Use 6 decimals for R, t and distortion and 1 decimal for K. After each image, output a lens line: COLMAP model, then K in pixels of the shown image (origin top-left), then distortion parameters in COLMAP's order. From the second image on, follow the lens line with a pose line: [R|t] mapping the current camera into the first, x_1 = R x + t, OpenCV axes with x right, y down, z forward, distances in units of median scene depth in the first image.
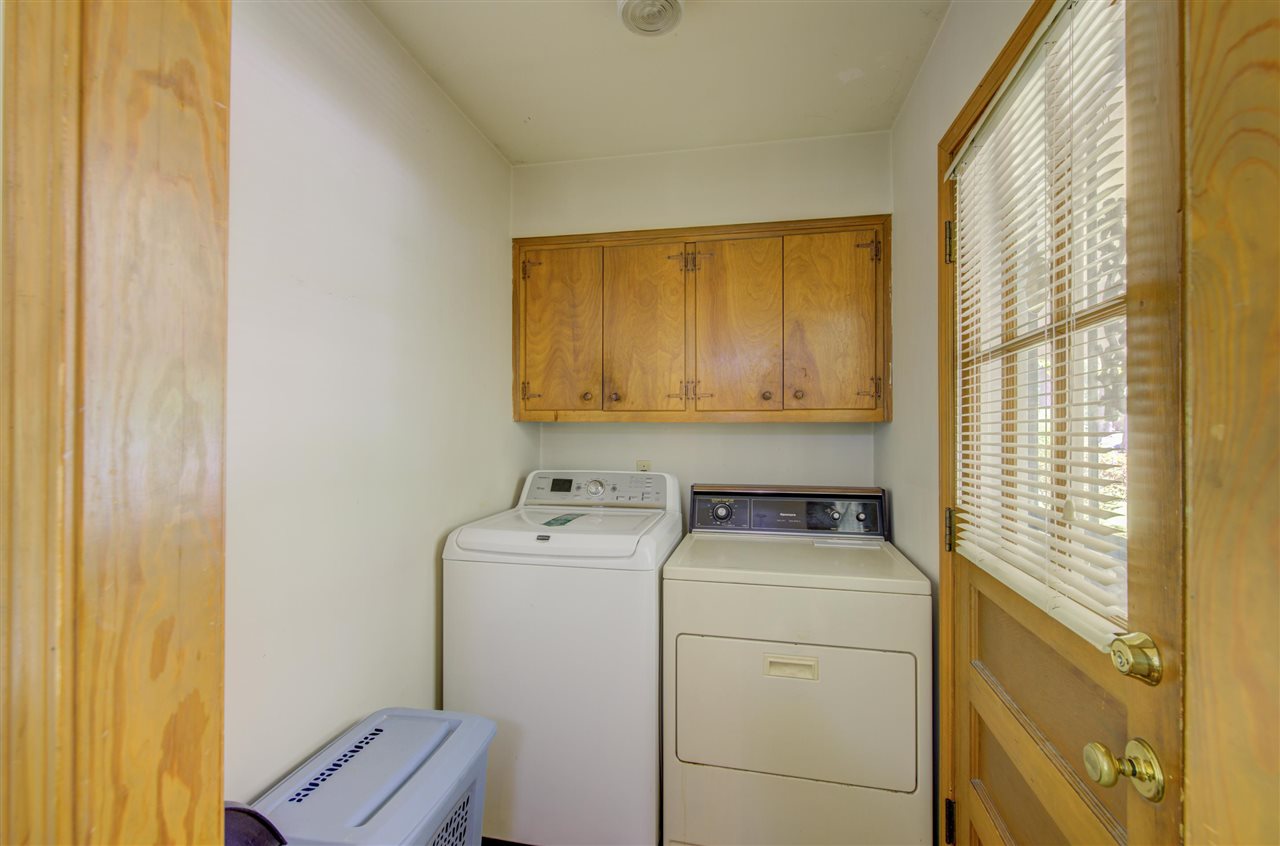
lens RADIAL K [[547.5, 0, 636.6], [0, 547.5, 426.6], [0, 0, 1]] dist [-0.000384, 0.000802]
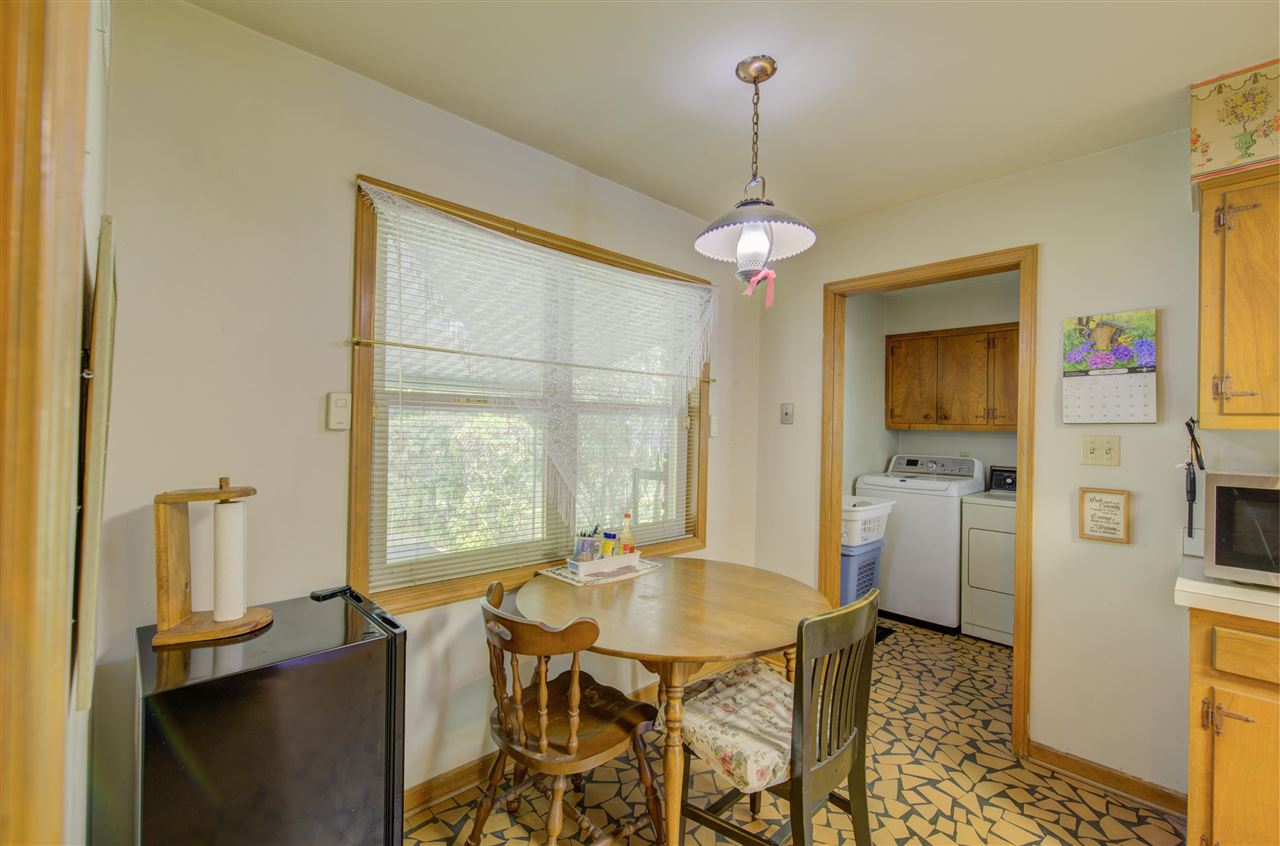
lens RADIAL K [[547.5, 0, 637.2], [0, 547.5, 422.0], [0, 0, 1]] dist [-0.000384, 0.000802]
pose [[0.817120, 0.006267, -0.576433, 0.183423], [-0.009434, 0.999952, -0.002502, -0.022295], [0.576390, 0.007482, 0.817140, -1.143297]]
